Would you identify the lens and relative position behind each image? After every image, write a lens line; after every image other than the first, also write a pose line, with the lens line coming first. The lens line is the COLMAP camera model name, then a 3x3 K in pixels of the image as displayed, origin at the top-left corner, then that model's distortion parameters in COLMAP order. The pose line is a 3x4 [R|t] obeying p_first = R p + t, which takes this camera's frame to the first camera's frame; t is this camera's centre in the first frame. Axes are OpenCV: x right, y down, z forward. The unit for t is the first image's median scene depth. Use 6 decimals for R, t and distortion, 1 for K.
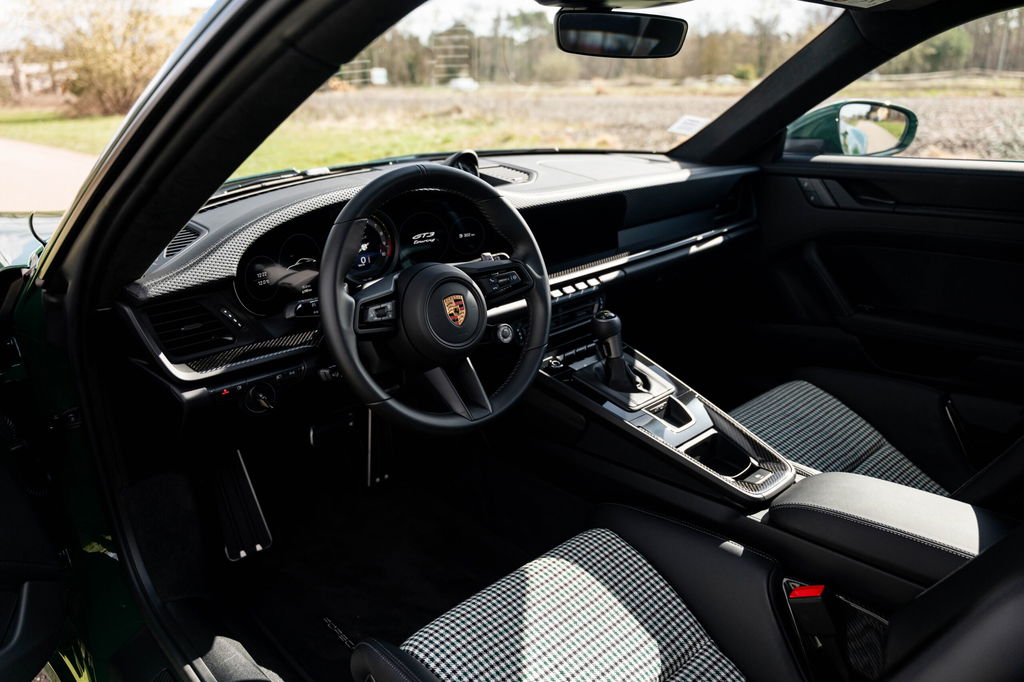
lens RADIAL K [[690.9, 0, 512.0], [0, 690.9, 341.0], [0, 0, 1]] dist [0.003279, -0.028289]
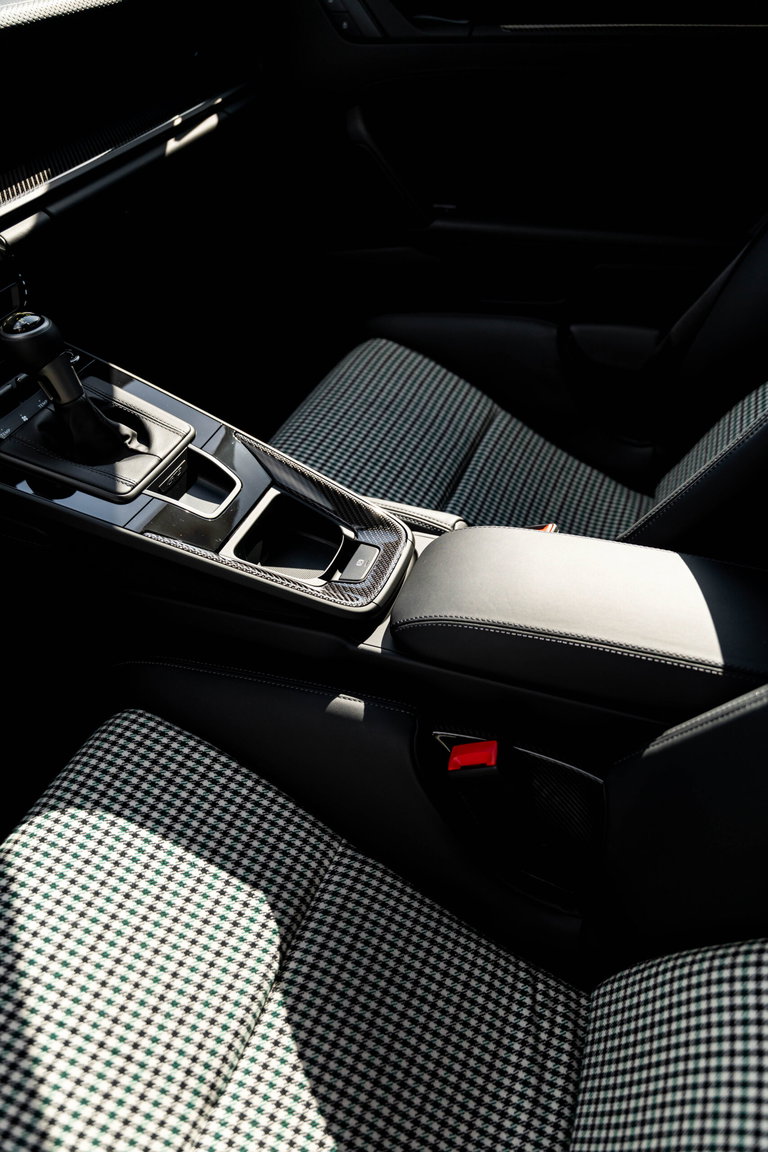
lens RADIAL K [[777.2, 0, 384.0], [0, 777.2, 576.0], [0, 0, 1]] dist [0.003279, -0.028289]
pose [[0.891284, -0.308301, 0.332511, 0.134285], [0.159326, 0.899466, 0.406911, -0.062776], [-0.424533, -0.309695, 0.850800, 0.377598]]
